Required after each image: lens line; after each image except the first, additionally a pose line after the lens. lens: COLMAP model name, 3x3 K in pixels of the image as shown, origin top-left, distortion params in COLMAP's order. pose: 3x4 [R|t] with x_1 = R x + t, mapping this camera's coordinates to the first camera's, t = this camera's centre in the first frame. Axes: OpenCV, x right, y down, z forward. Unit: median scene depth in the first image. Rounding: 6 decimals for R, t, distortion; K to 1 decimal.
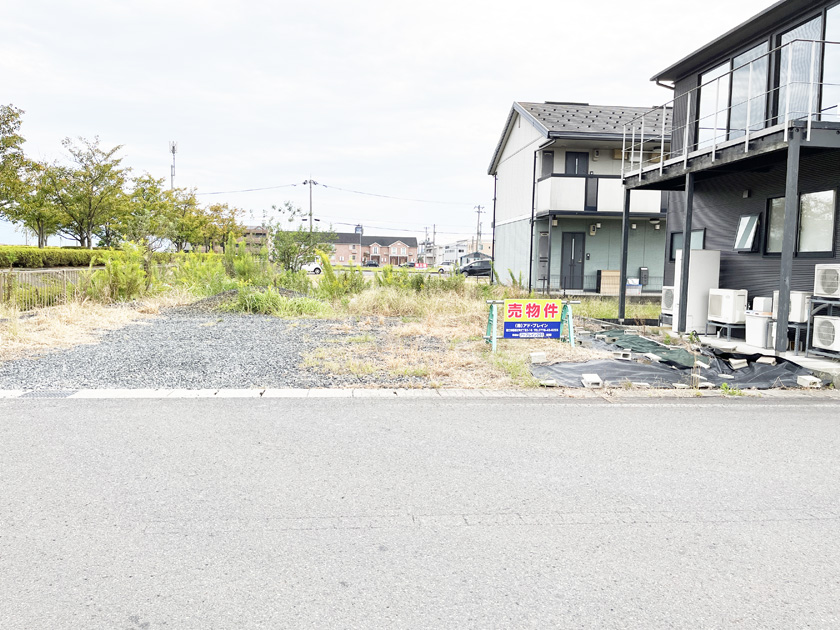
lens RADIAL K [[632.9, 0, 416.1], [0, 632.9, 313.8], [0, 0, 1]] dist [0.058530, -0.076608]
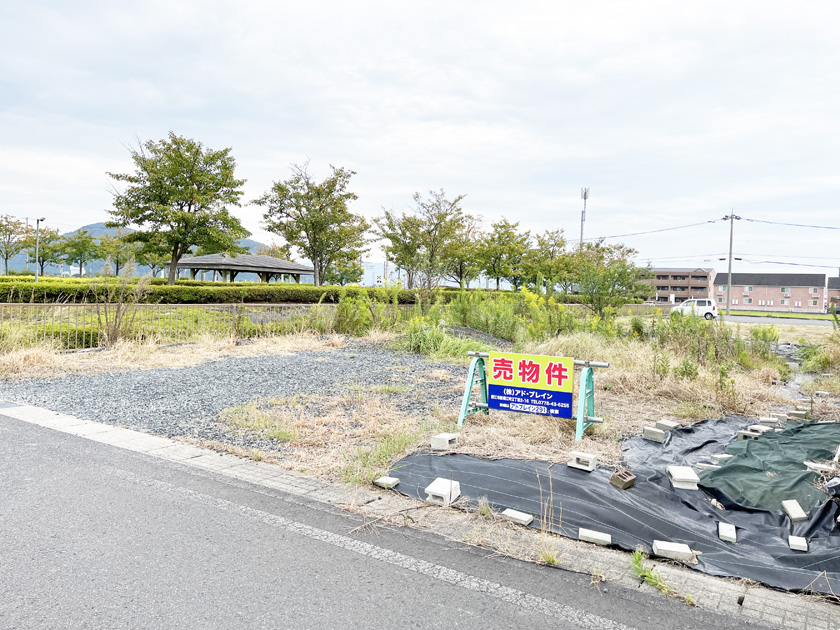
lens RADIAL K [[632.9, 0, 426.5], [0, 632.9, 309.2], [0, 0, 1]] dist [0.058530, -0.076608]
pose [[0.782535, 0.022619, -0.622196, 0.320293], [-0.069492, 0.996269, -0.051183, -0.017984], [0.618717, 0.083290, 0.781187, 0.252823]]
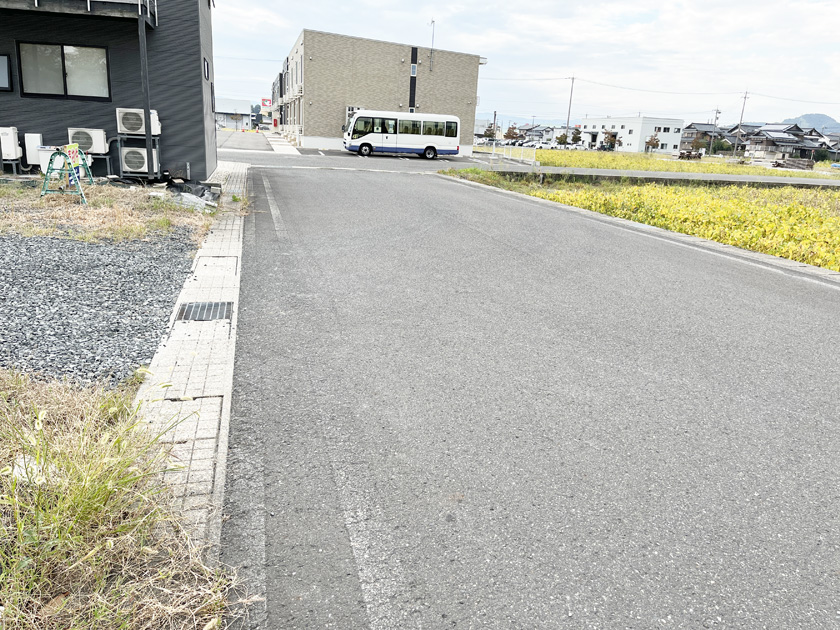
lens RADIAL K [[632.9, 0, 418.6], [0, 632.9, 312.2], [0, 0, 1]] dist [0.058530, -0.076608]
pose [[-0.148951, -0.297834, 0.942926, -0.571479], [0.024531, 0.952157, 0.304624, -0.041331], [-0.988540, 0.068505, -0.134518, 0.382467]]
